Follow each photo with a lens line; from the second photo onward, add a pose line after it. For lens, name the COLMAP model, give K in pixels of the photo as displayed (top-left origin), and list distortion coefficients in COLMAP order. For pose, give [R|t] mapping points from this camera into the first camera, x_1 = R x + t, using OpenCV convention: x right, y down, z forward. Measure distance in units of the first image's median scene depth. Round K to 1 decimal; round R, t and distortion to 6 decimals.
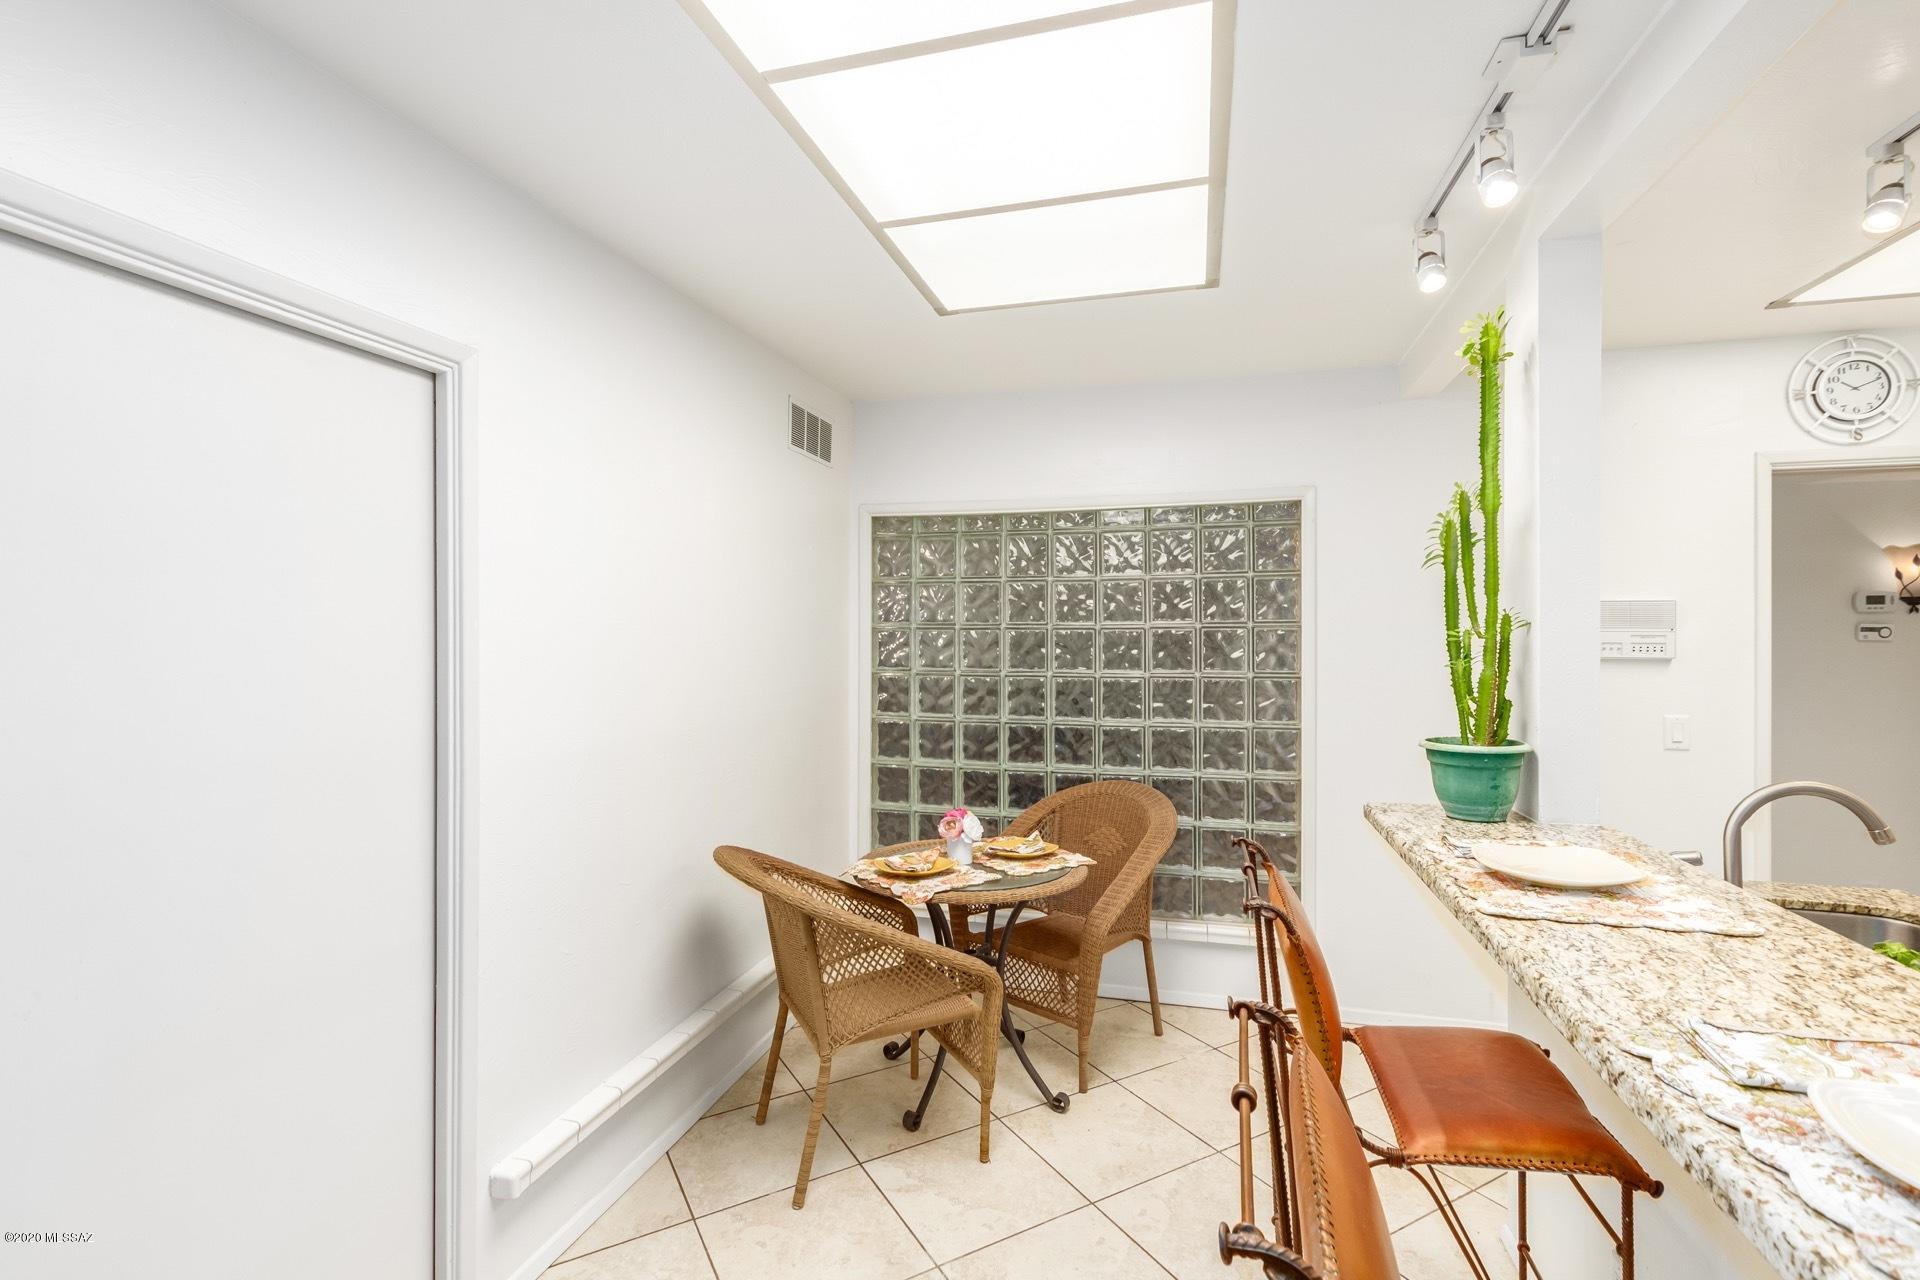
lens RADIAL K [[885.3, 0, 957.8], [0, 885.3, 635.7], [0, 0, 1]] dist [0.000550, 0.000366]
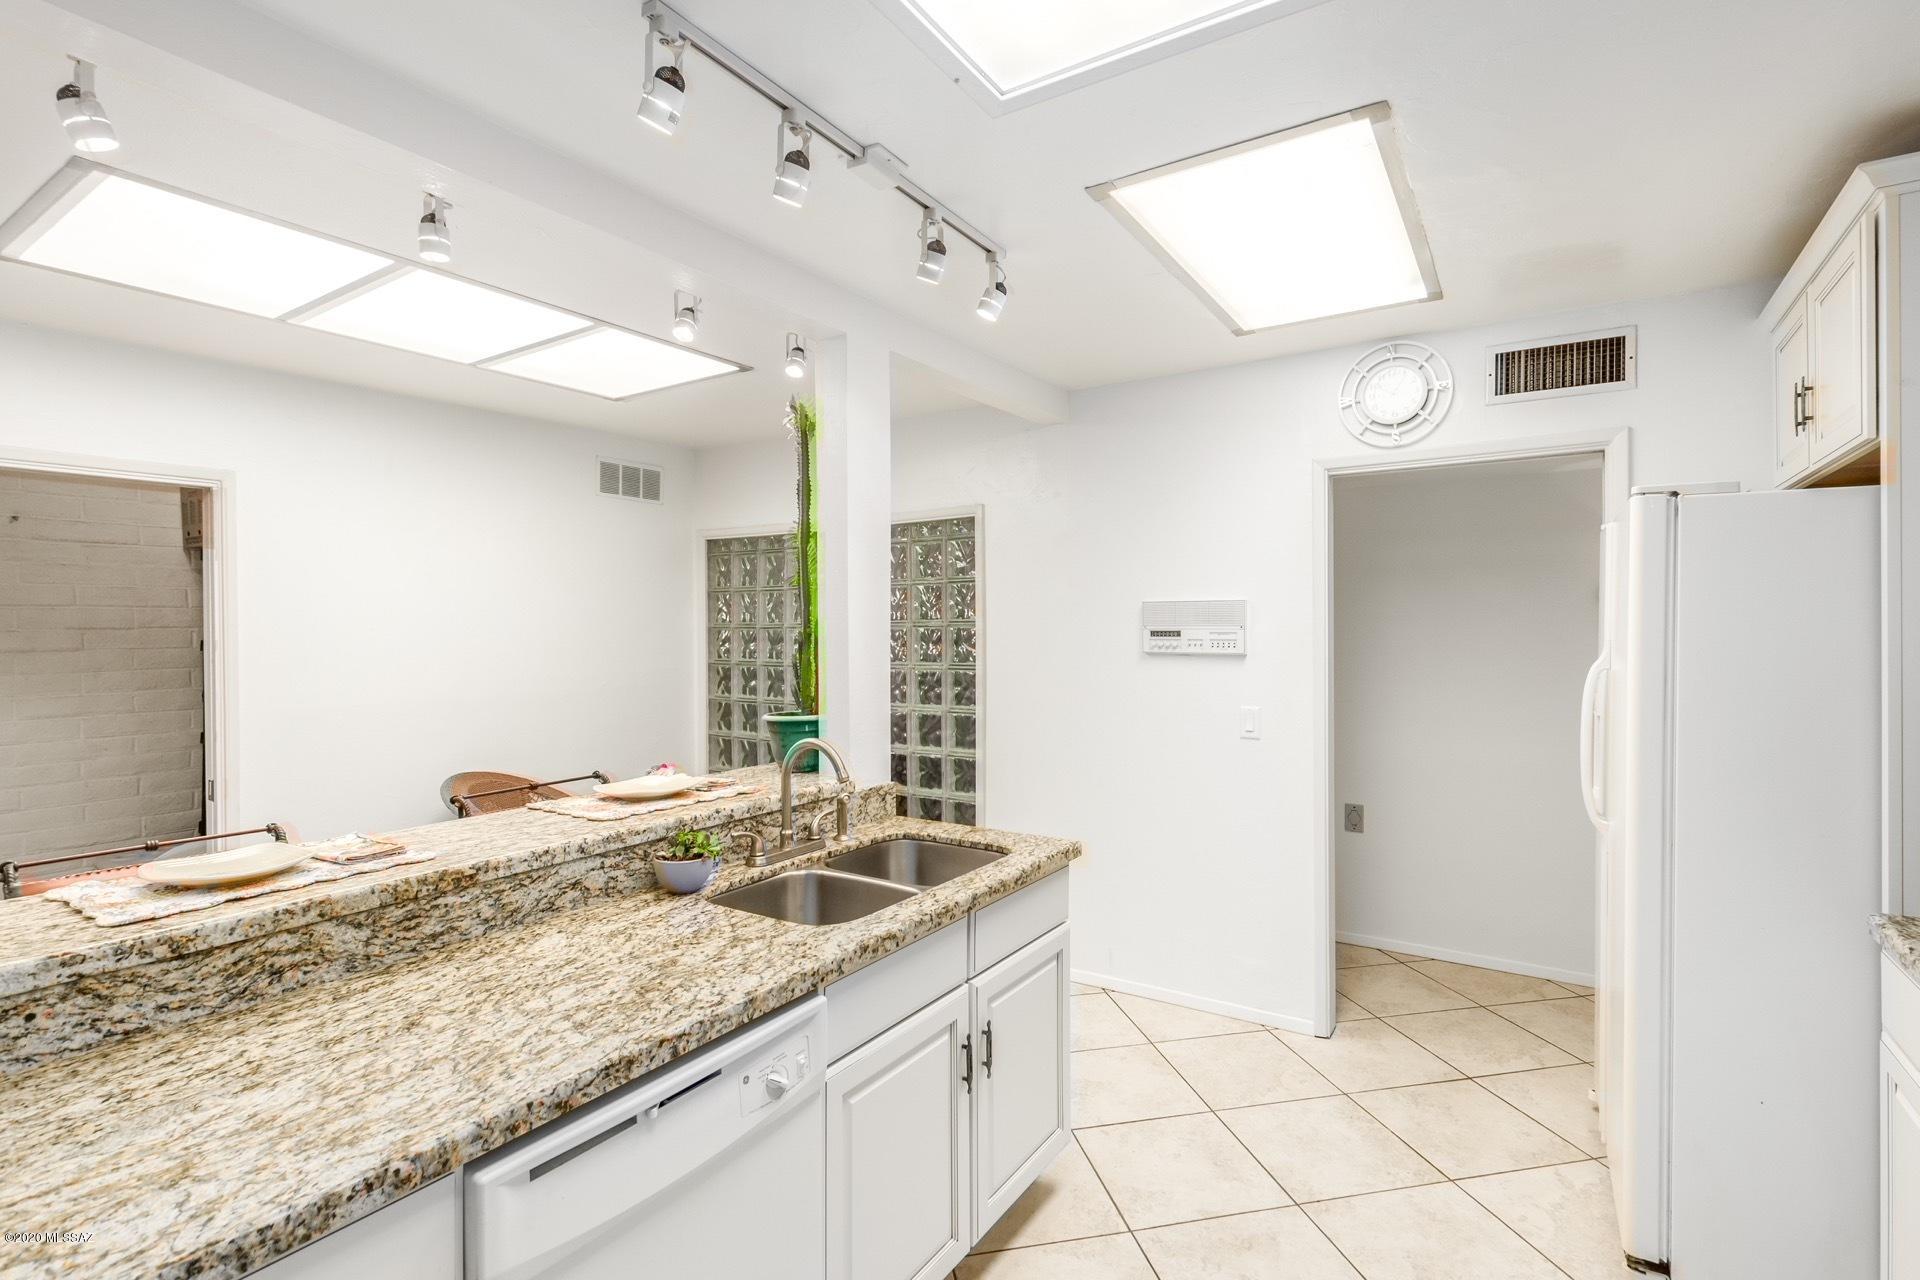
lens RADIAL K [[885.3, 0, 955.6], [0, 885.3, 637.5], [0, 0, 1]] dist [0.000550, 0.000366]
pose [[0.951929, 0.003712, -0.306295, 0.686906], [-0.004204, 0.999991, -0.000945, 0.006978], [0.306288, 0.002187, 0.951936, -0.115161]]
